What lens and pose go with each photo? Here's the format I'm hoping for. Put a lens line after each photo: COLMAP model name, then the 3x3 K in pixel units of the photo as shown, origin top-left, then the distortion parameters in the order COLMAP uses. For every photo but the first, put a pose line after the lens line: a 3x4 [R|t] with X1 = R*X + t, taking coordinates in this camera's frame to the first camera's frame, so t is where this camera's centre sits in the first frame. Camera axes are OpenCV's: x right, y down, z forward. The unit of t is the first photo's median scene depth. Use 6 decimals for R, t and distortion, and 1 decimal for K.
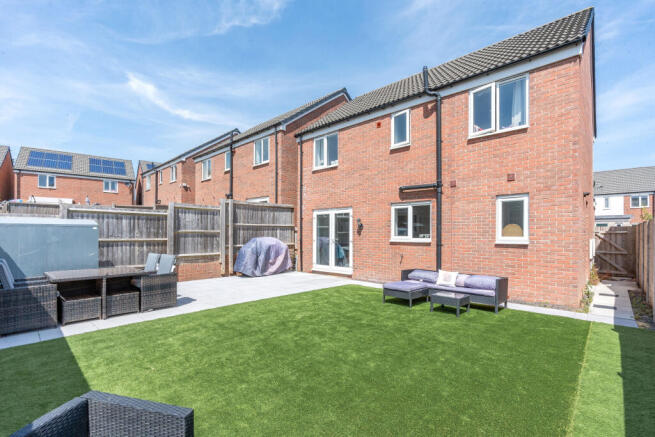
lens RADIAL K [[300.9, 0, 349.6], [0, 300.9, 231.6], [0, 0, 1]] dist [-0.002772, 0.000338]
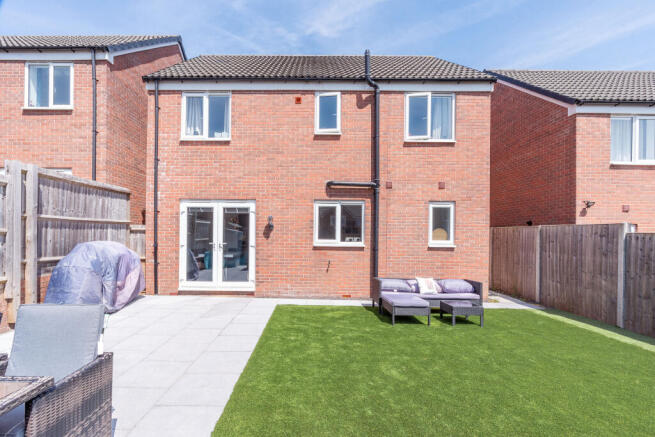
lens RADIAL K [[300.9, 0, 309.0], [0, 300.9, 233.2], [0, 0, 1]] dist [-0.002772, 0.000338]
pose [[0.760419, 0.009452, 0.649364, -0.400699], [-0.013726, 0.999905, 0.001518, -0.003352], [-0.649288, -0.010067, 0.760476, 0.372520]]
